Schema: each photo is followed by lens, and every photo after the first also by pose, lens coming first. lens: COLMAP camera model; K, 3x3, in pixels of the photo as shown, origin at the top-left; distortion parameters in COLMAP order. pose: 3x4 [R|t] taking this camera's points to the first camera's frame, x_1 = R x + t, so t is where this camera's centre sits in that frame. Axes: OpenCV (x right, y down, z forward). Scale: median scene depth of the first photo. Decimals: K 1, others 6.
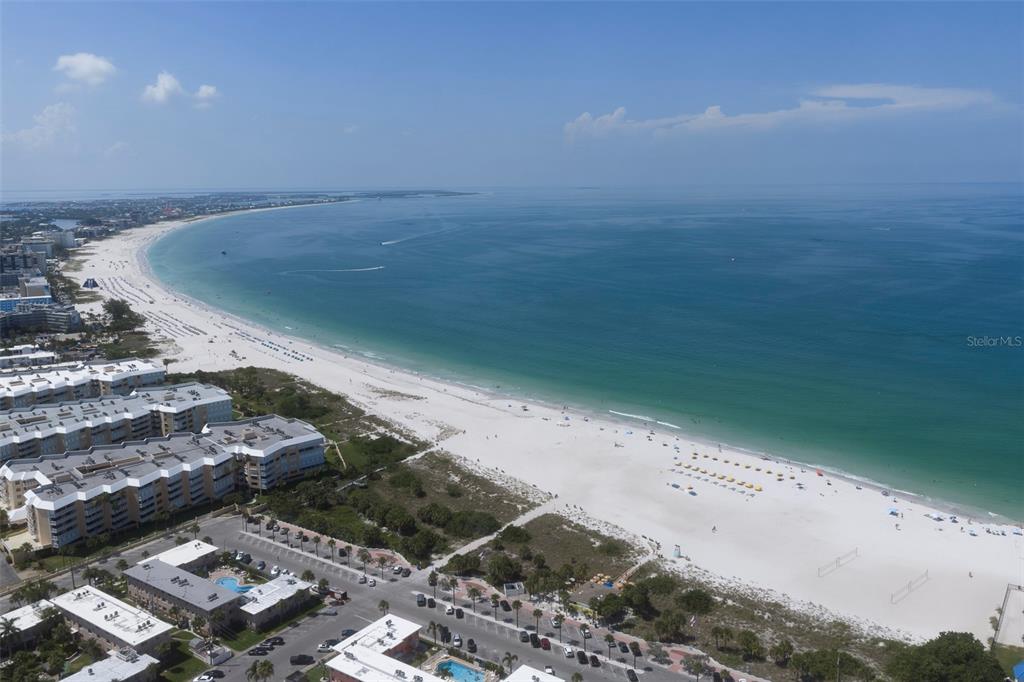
lens RADIAL K [[830.8, 0, 512.0], [0, 830.8, 341.0], [0, 0, 1]] dist [0.006255, -0.011171]
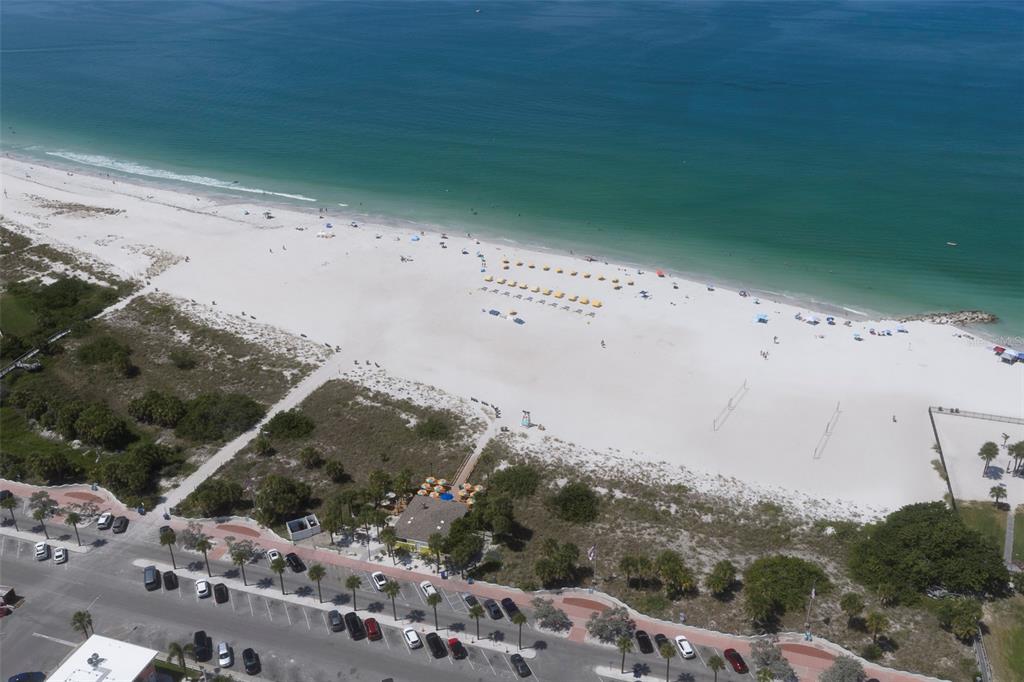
lens RADIAL K [[830.8, 0, 512.0], [0, 830.8, 341.0], [0, 0, 1]] dist [0.006255, -0.011171]
pose [[0.949263, -0.129925, 0.286389, -0.009344], [0.048136, 0.959965, 0.275954, -0.010318], [-0.310777, -0.248167, 0.917513, 0.364295]]
